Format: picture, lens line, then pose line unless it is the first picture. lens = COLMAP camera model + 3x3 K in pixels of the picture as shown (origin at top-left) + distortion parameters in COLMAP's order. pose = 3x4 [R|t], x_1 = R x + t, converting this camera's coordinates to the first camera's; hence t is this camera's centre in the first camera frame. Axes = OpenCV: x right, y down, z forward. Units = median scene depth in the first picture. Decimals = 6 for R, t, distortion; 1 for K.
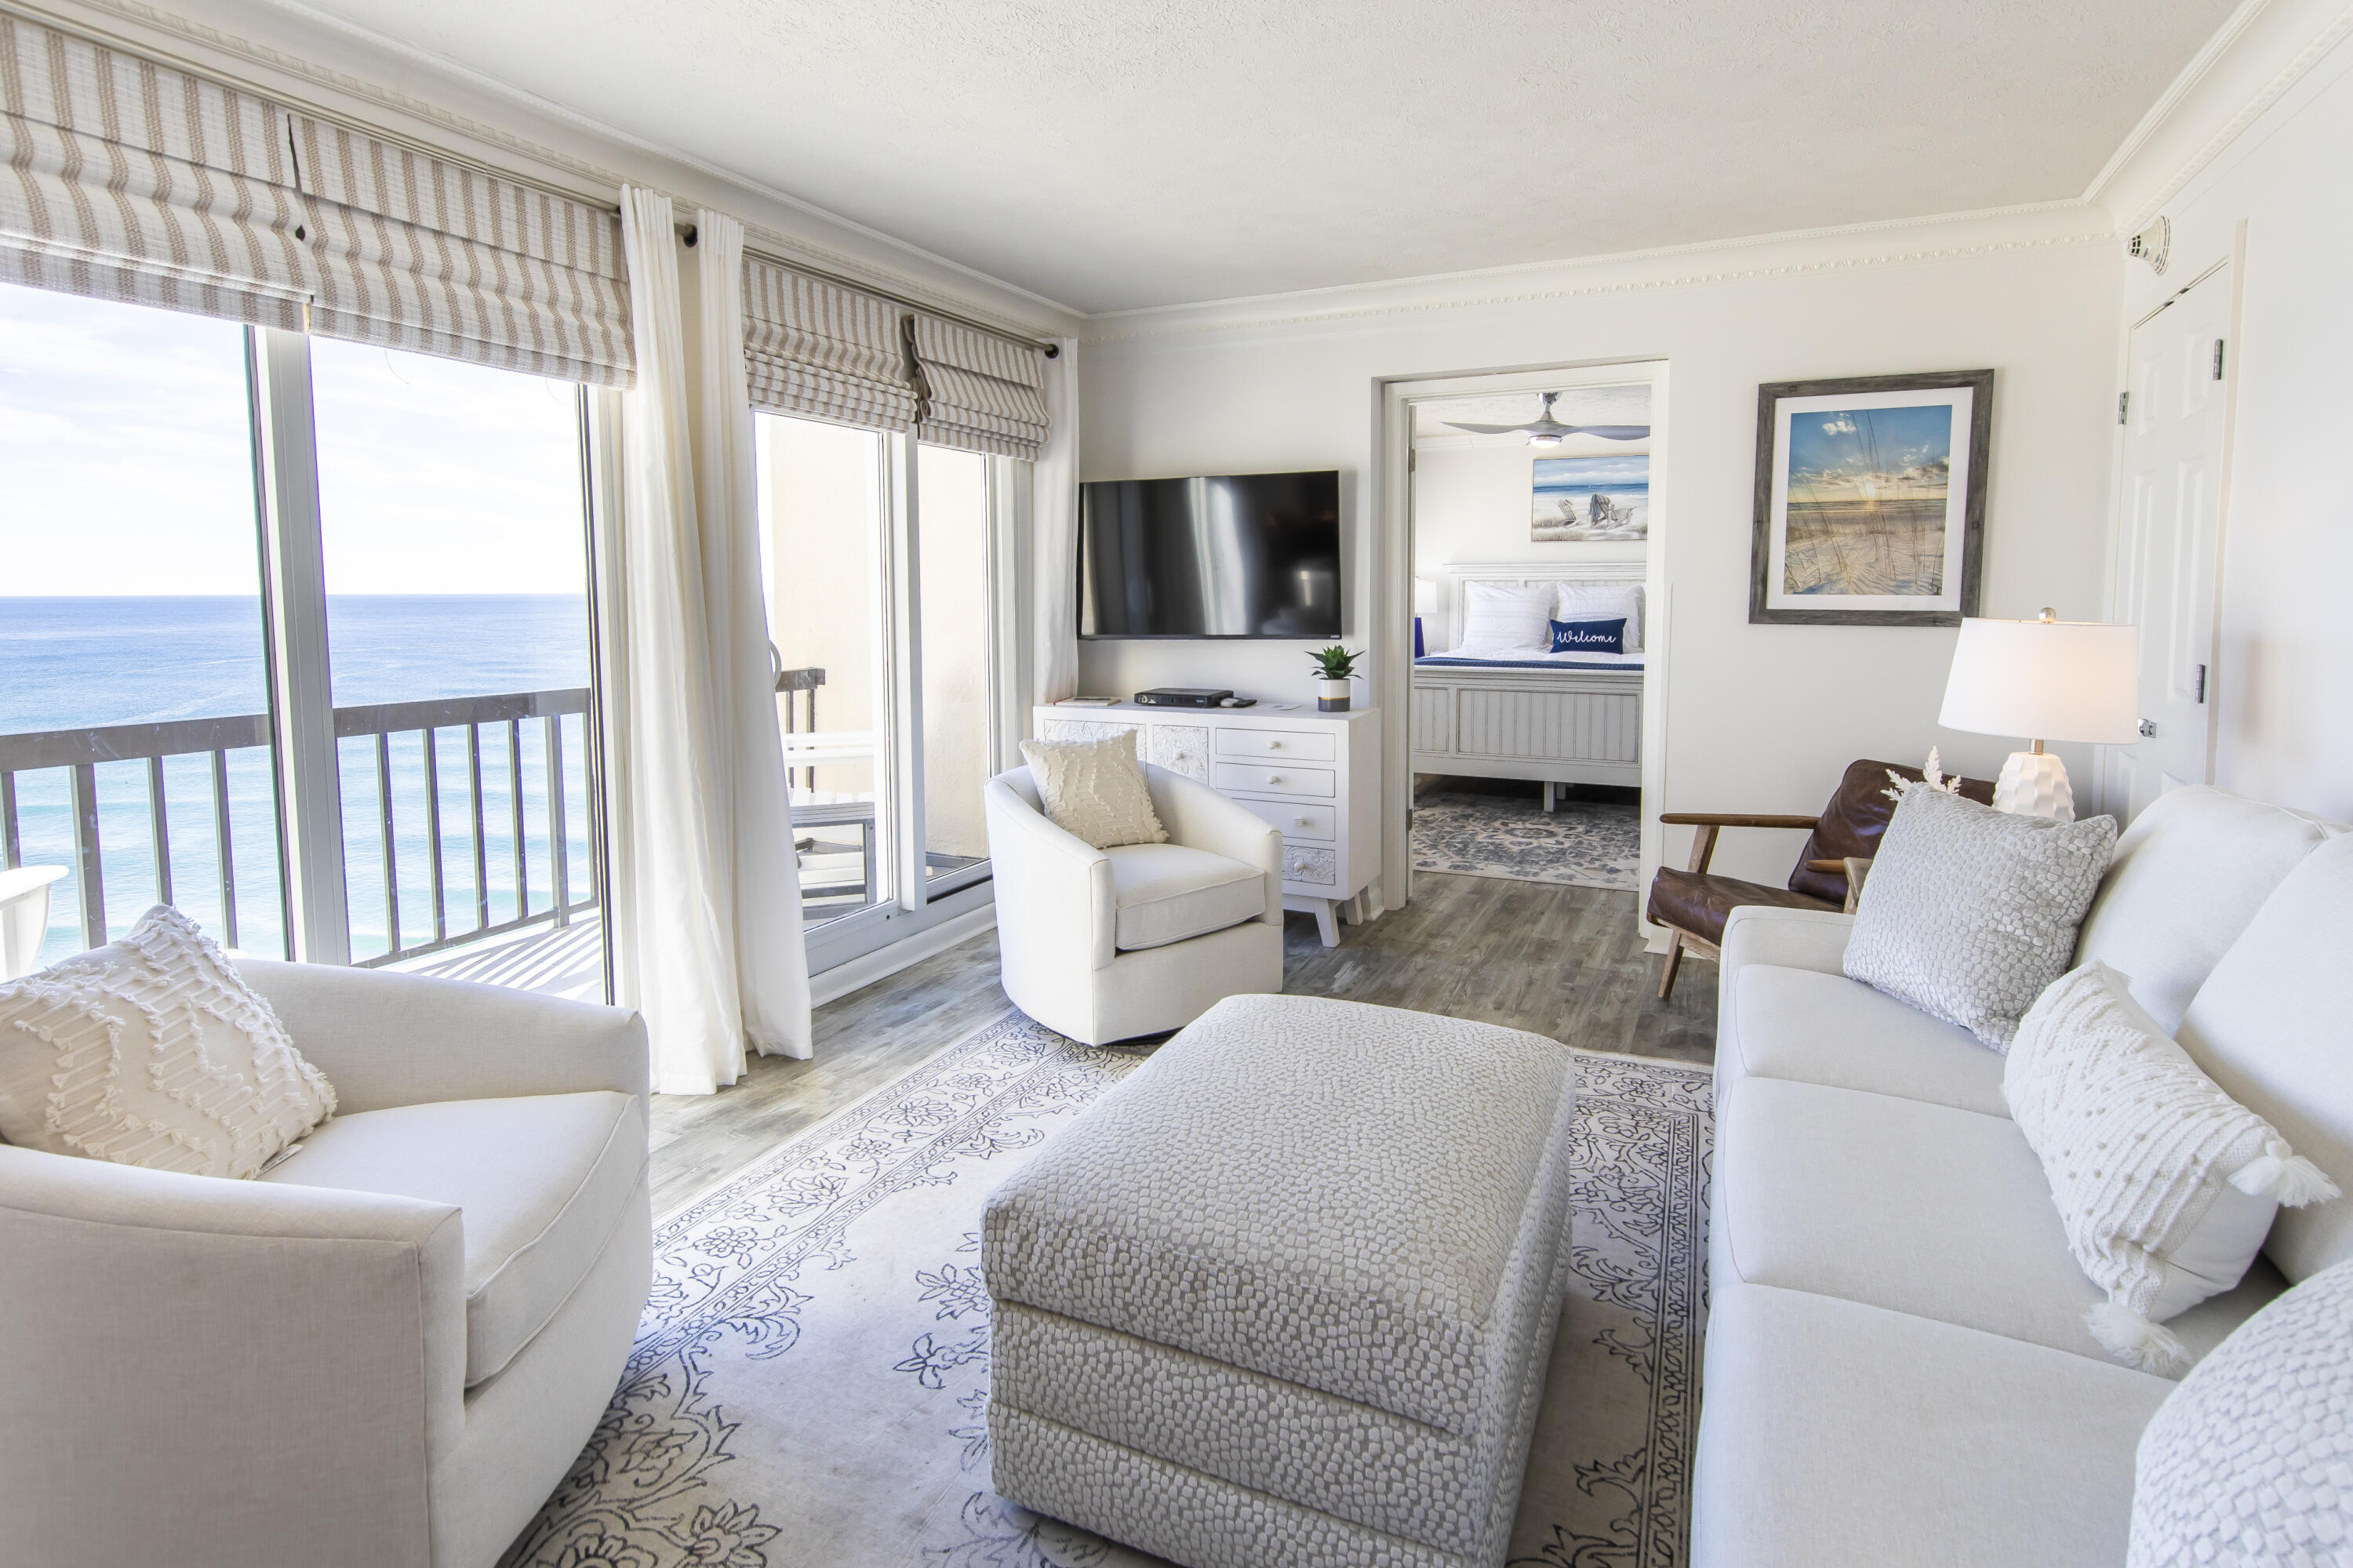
lens RADIAL K [[1228.8, 0, 1176.5], [0, 1228.8, 784.0], [0, 0, 1]] dist [0.002746, 0.000146]
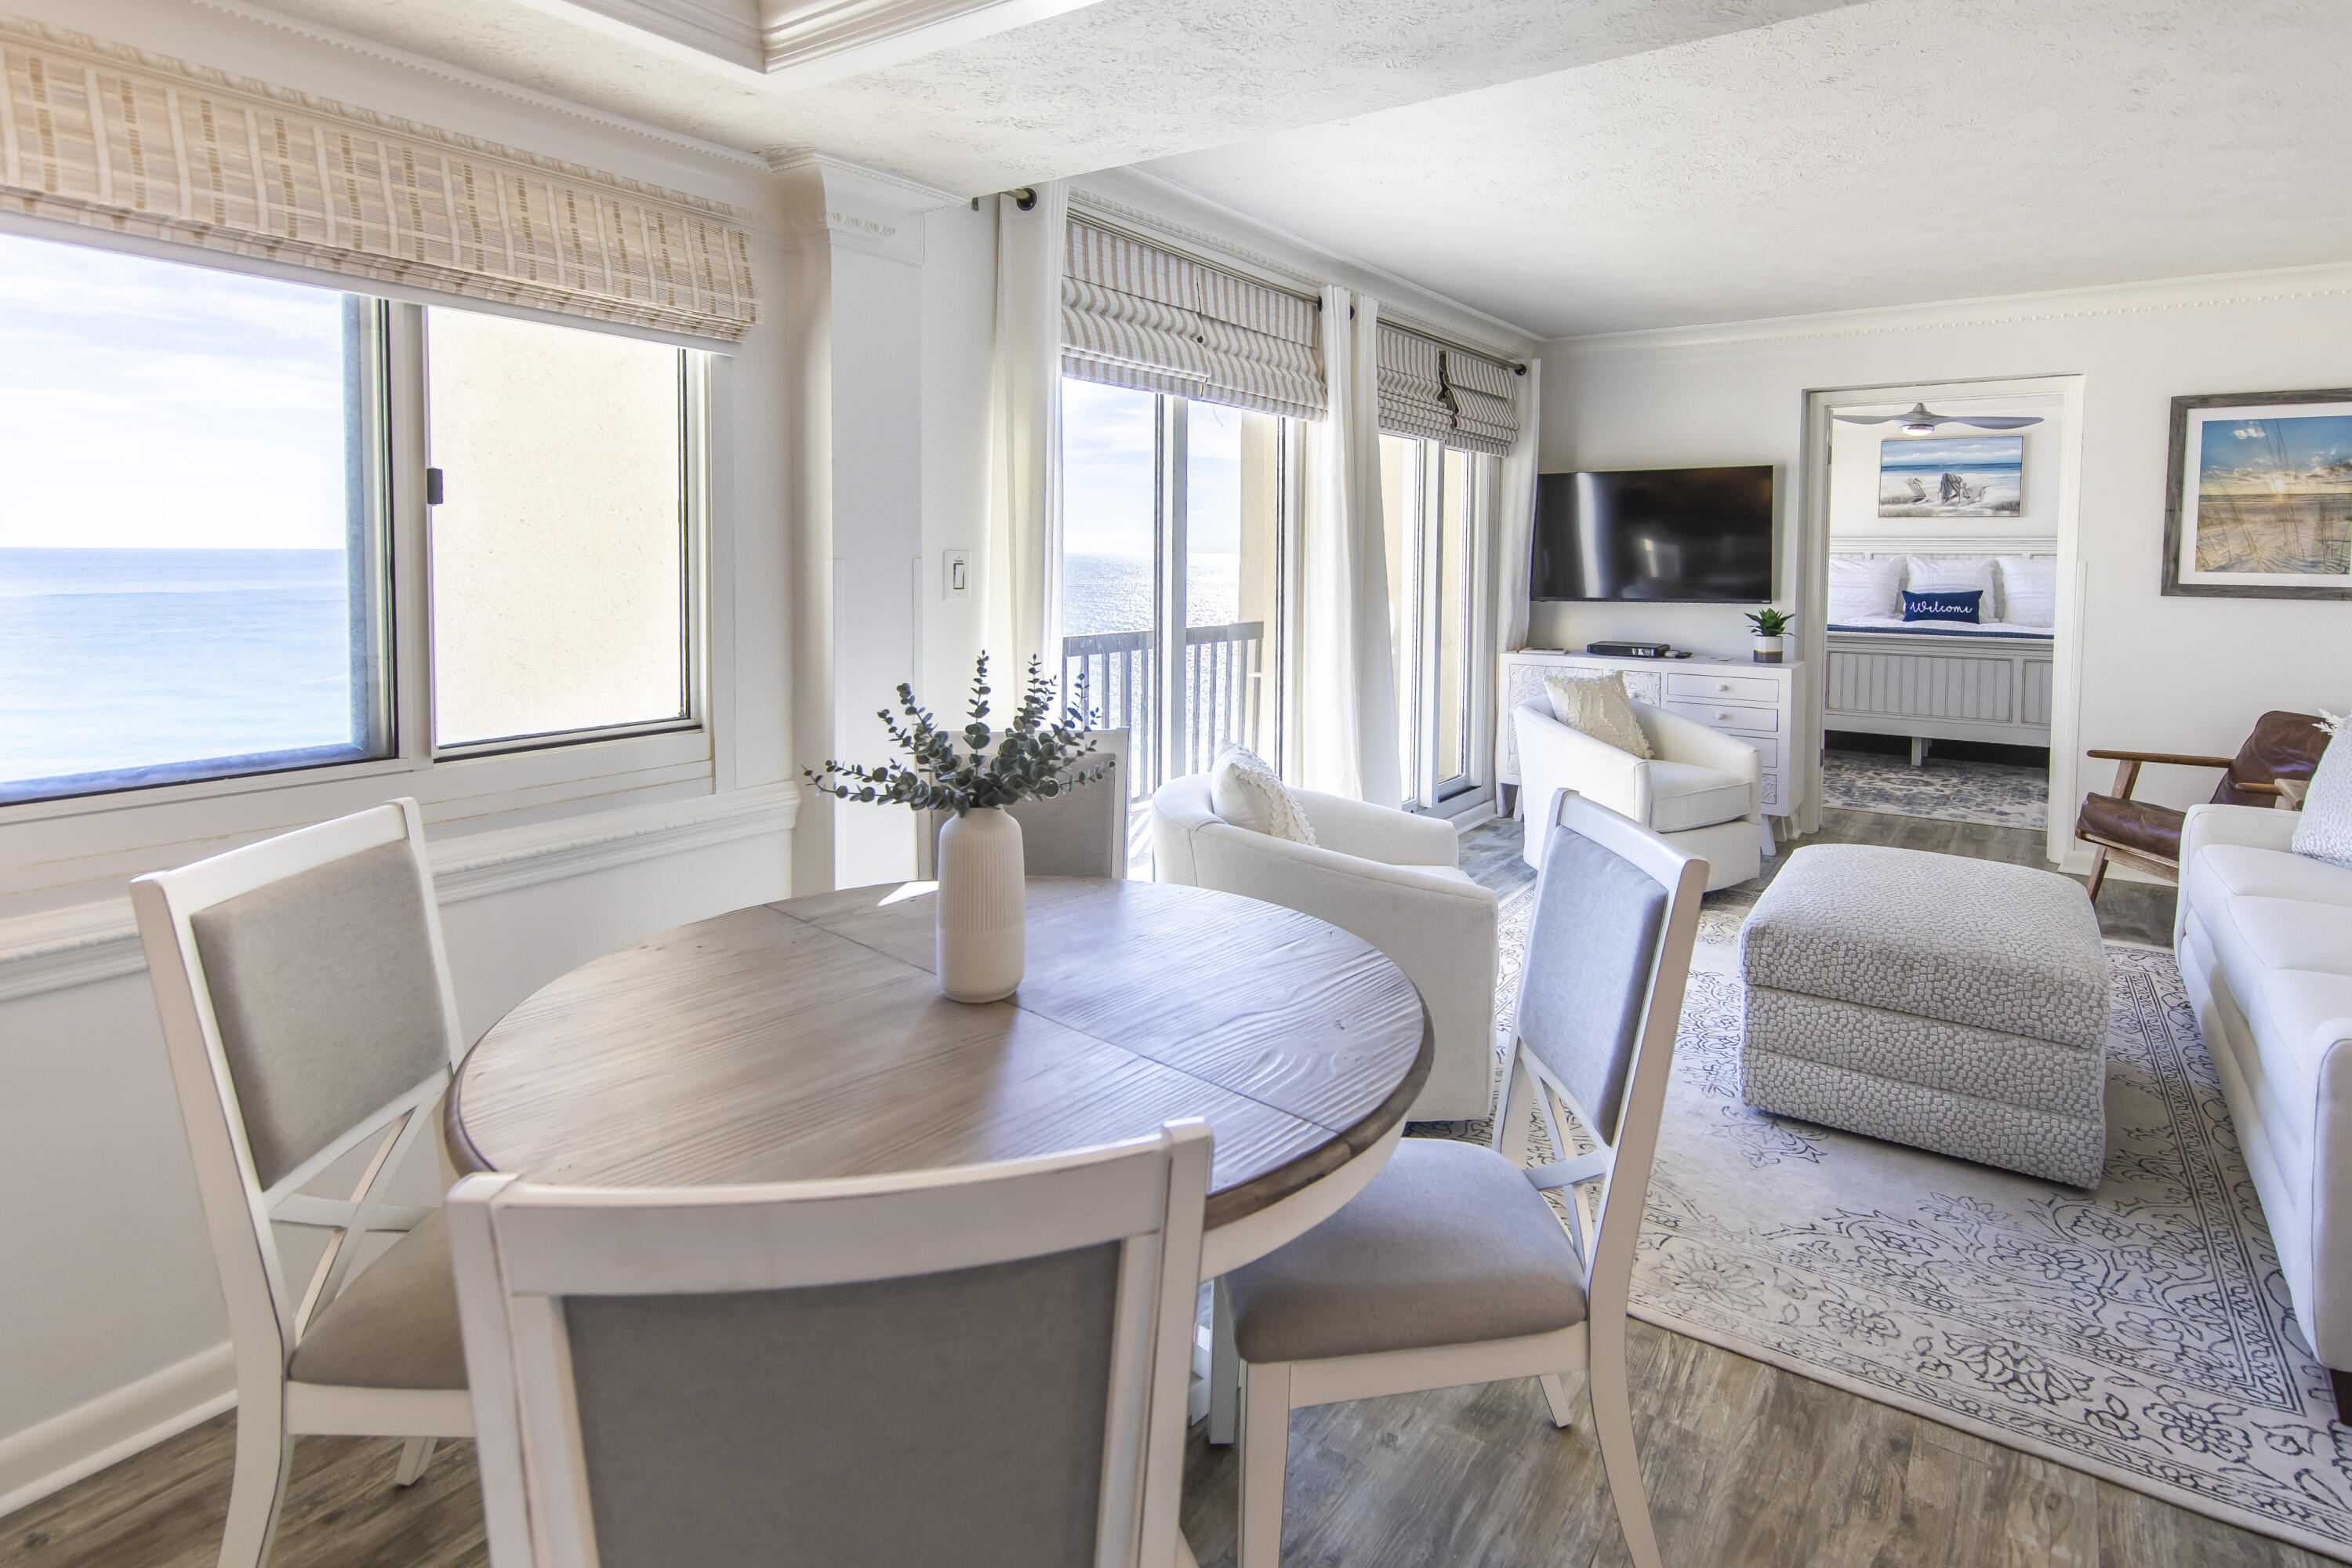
lens RADIAL K [[1253.5, 0, 1173.2], [0, 1253.5, 687.5], [0, 0, 1]] dist [0.000325, 0.000501]
pose [[0.984906, 0.028249, -0.170768, -0.267733], [-0.036835, 0.998200, -0.047322, 0.051135], [0.169124, 0.052898, 0.984174, -0.352222]]
